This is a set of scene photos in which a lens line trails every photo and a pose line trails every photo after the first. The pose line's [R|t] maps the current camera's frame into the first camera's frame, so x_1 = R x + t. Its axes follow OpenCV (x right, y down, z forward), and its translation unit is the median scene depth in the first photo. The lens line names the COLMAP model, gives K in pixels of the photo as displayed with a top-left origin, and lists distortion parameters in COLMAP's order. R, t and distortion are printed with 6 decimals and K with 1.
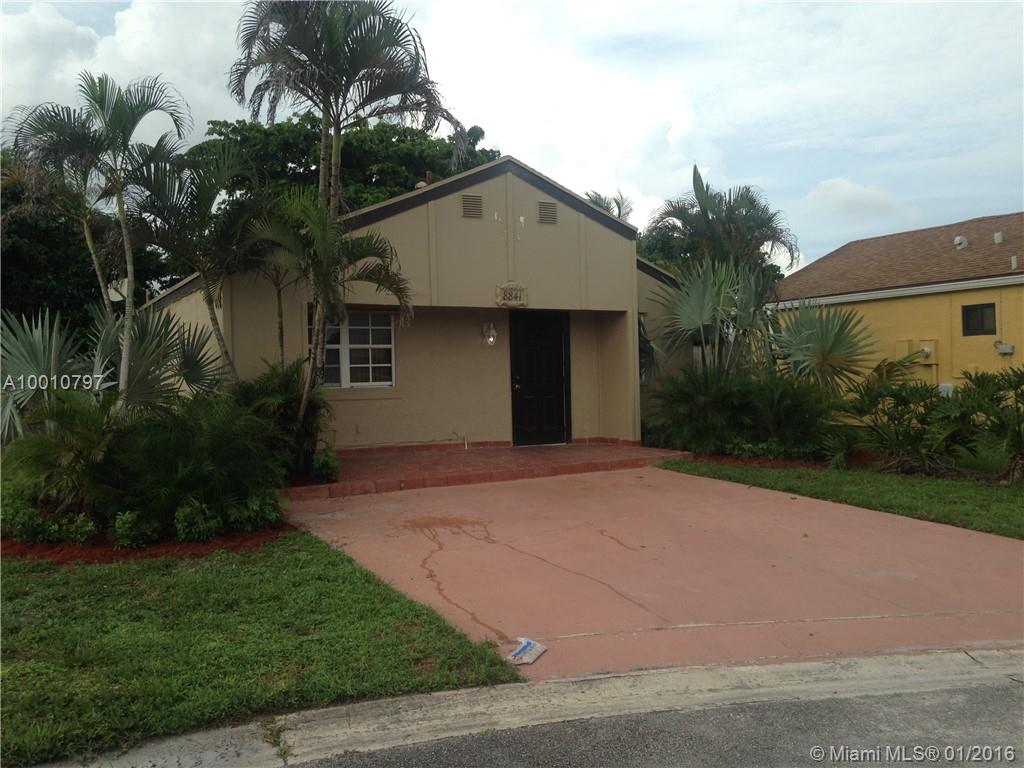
lens RADIAL K [[941.1, 0, 521.9], [0, 941.1, 387.3], [0, 0, 1]] dist [0.074723, 0.000000]
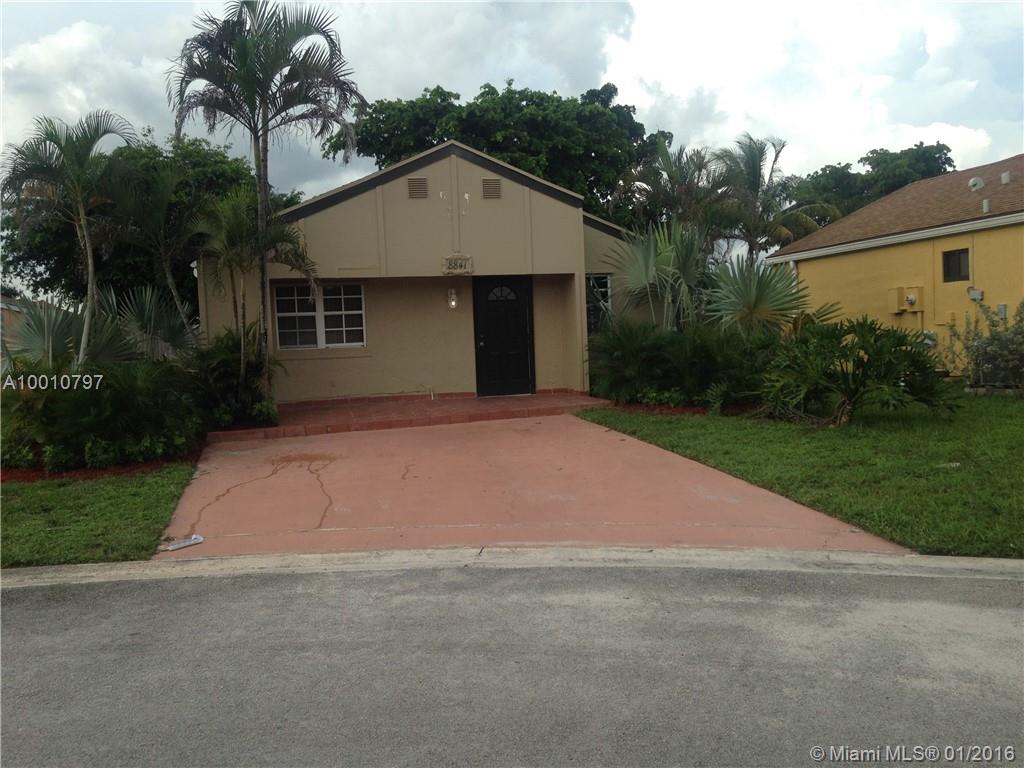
lens RADIAL K [[941.1, 0, 518.7], [0, 941.1, 387.5], [0, 0, 1]] dist [0.074723, 0.000000]
pose [[0.969233, -0.008494, -0.245998, 0.337430], [0.021165, 0.998579, 0.048910, -0.003185], [0.245233, -0.052611, 0.968036, -0.091862]]
